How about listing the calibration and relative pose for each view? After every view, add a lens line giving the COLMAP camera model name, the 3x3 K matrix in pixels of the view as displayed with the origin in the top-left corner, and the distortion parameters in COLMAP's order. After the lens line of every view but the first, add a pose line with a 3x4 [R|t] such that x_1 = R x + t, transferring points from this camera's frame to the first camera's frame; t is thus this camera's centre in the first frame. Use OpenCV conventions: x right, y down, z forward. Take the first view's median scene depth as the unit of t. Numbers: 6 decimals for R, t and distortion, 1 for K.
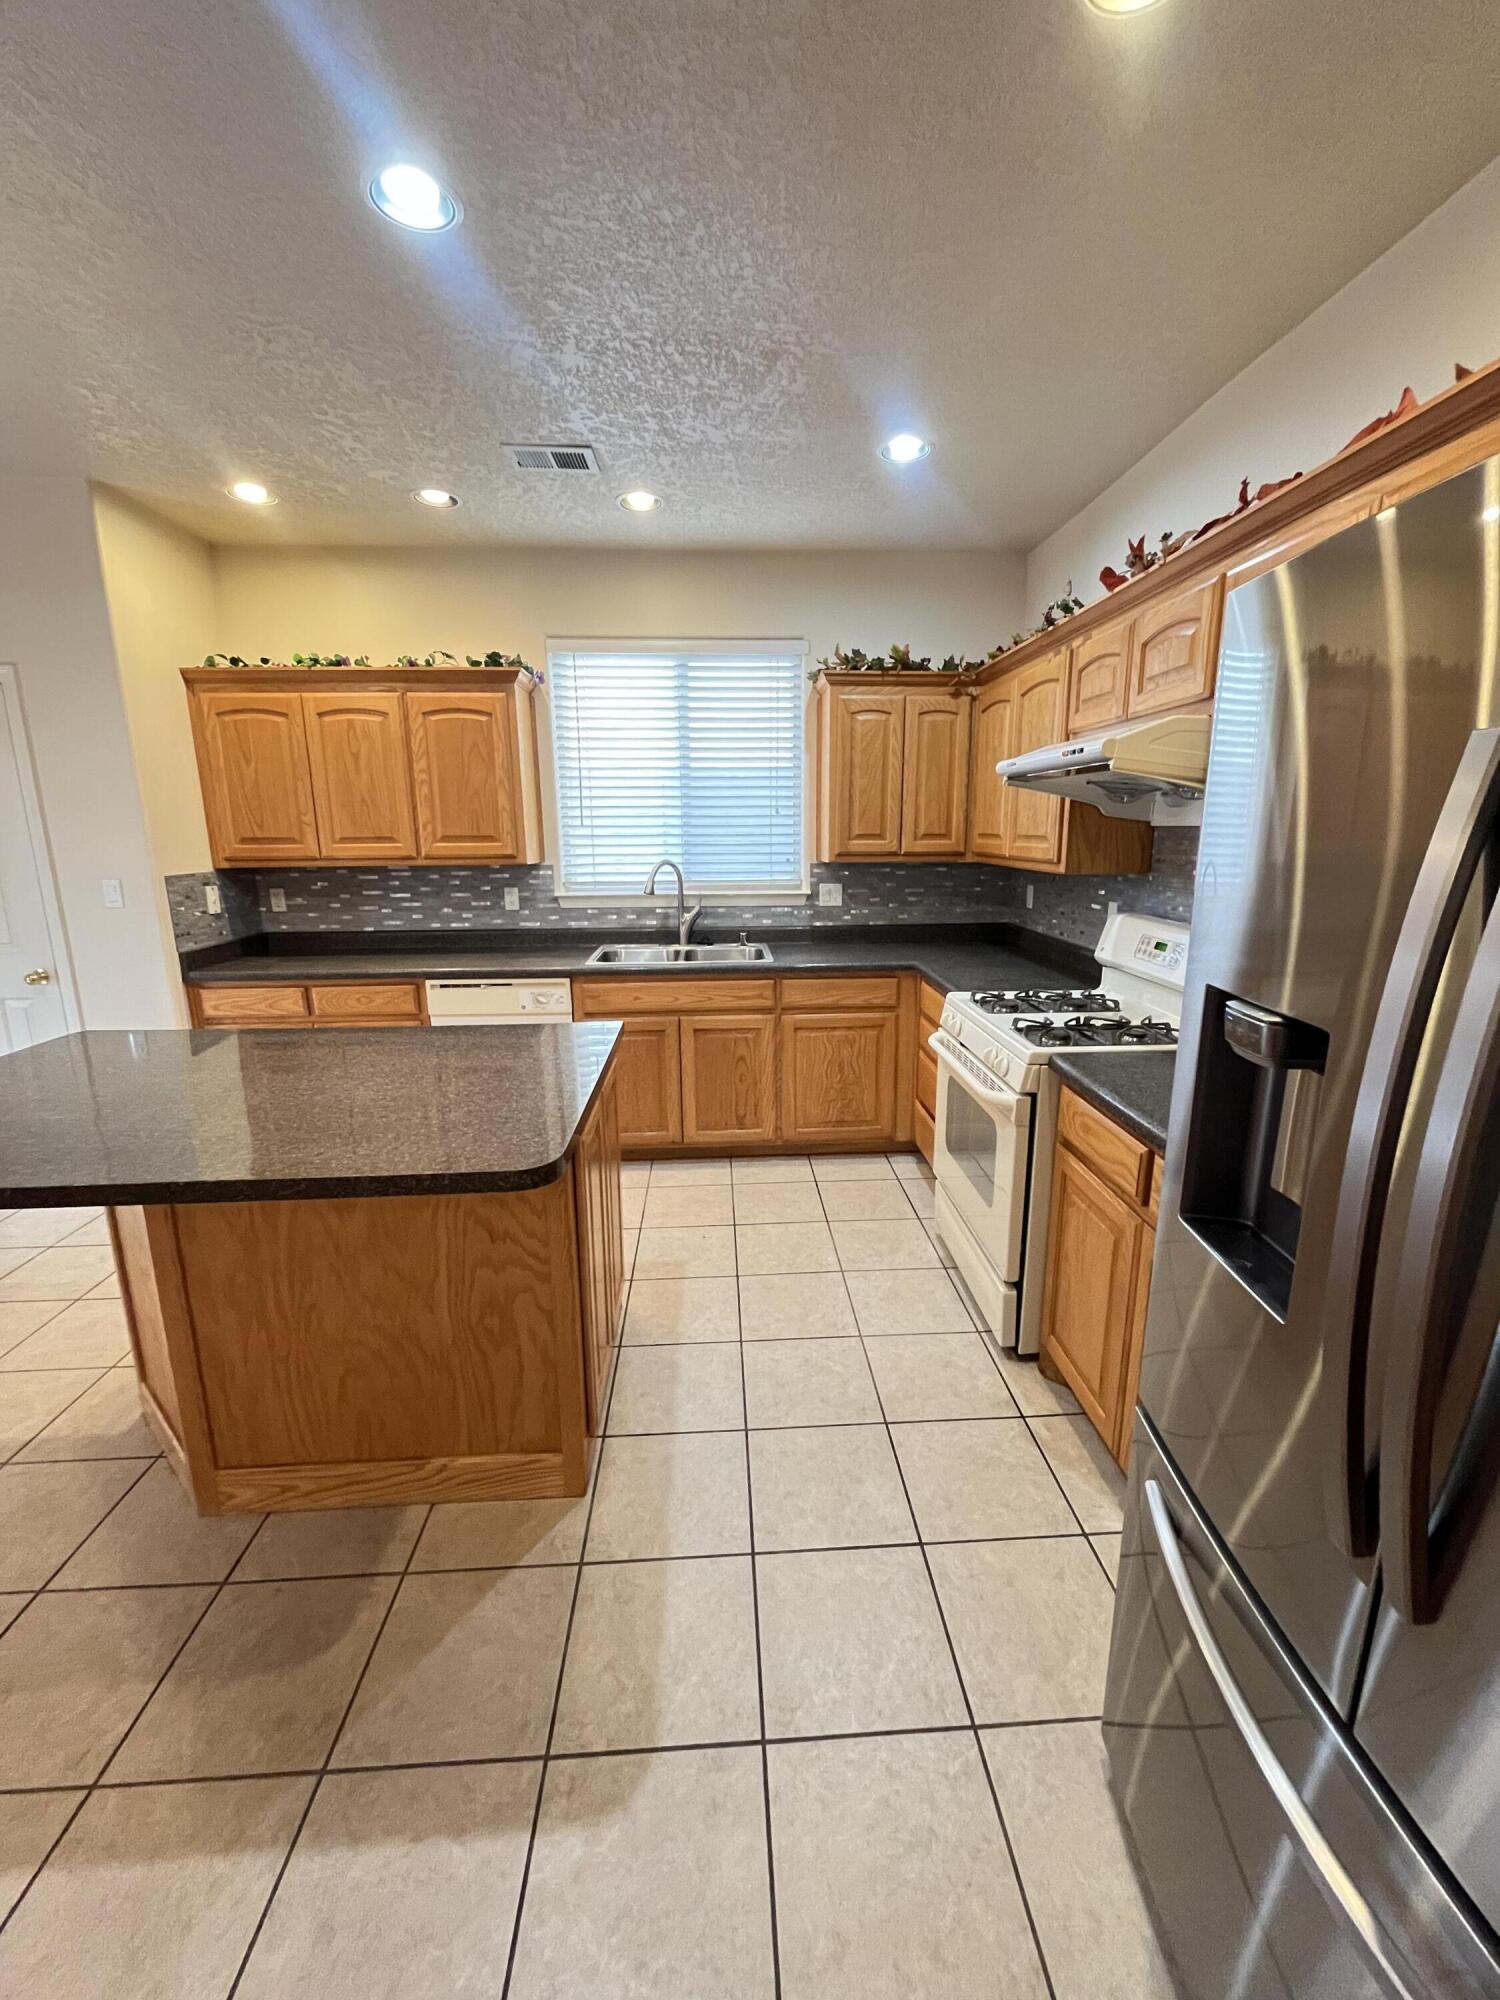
lens RADIAL K [[807.6, 0, 761.1], [0, 807.6, 1003.1], [0, 0, 1]] dist [-0.002485, 0.000513]
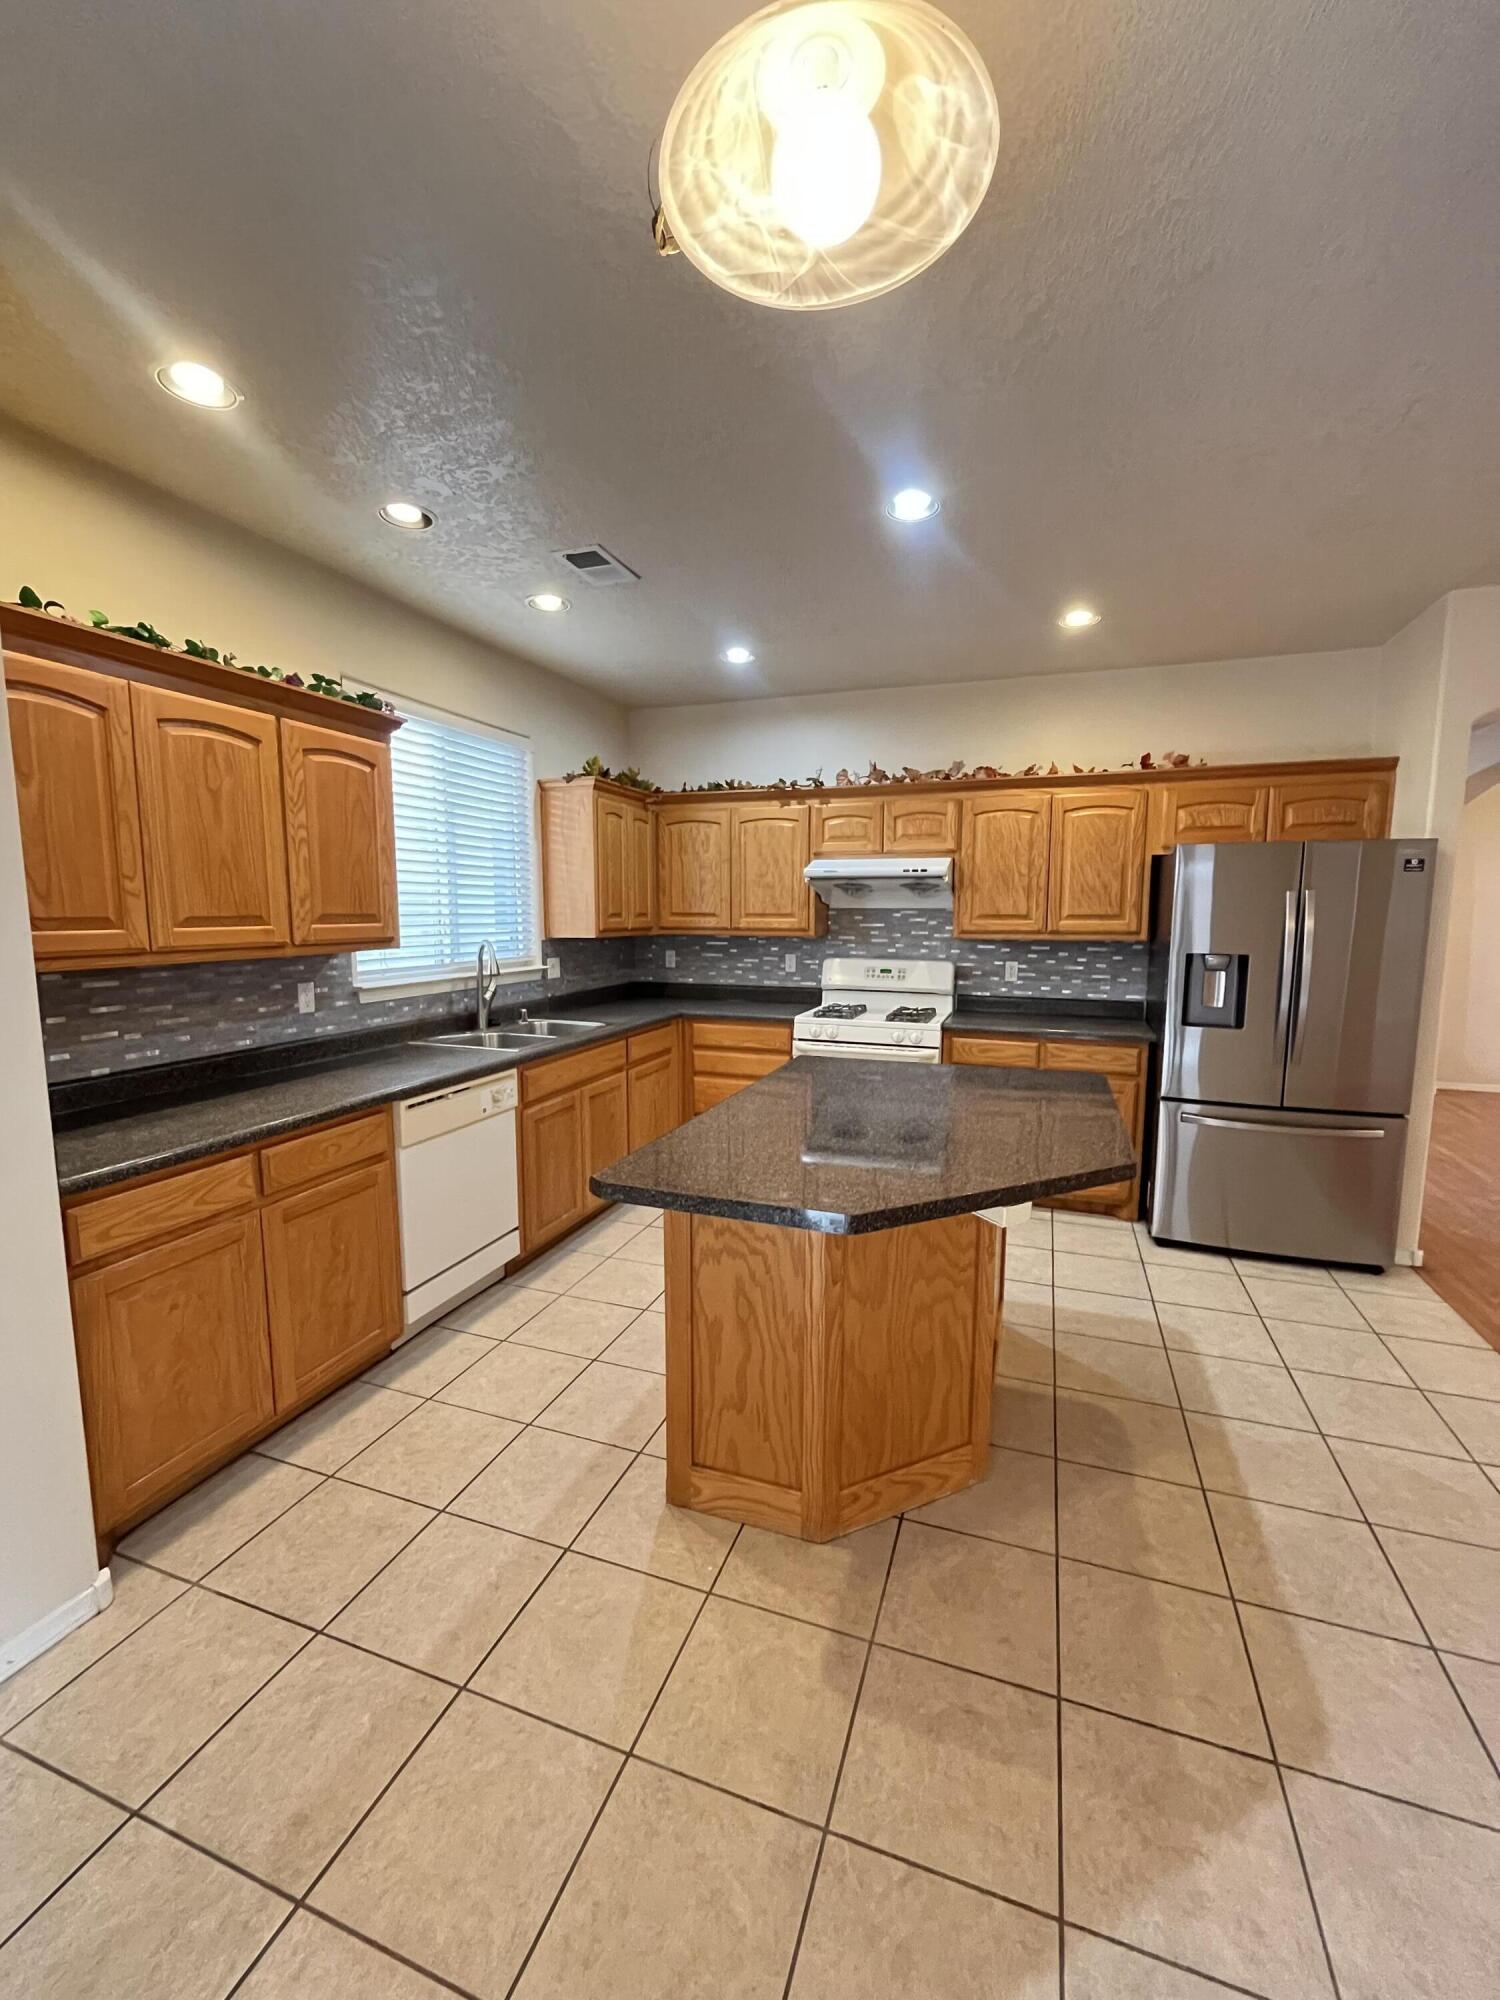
lens RADIAL K [[807.6, 0, 761.1], [0, 807.6, 1003.1], [0, 0, 1]] dist [-0.002485, 0.000513]
pose [[0.385736, -0.100131, 0.917159, -0.935300], [0.192621, 0.980927, 0.026081, -0.071012], [-0.902278, 0.166603, 0.397666, 0.363767]]
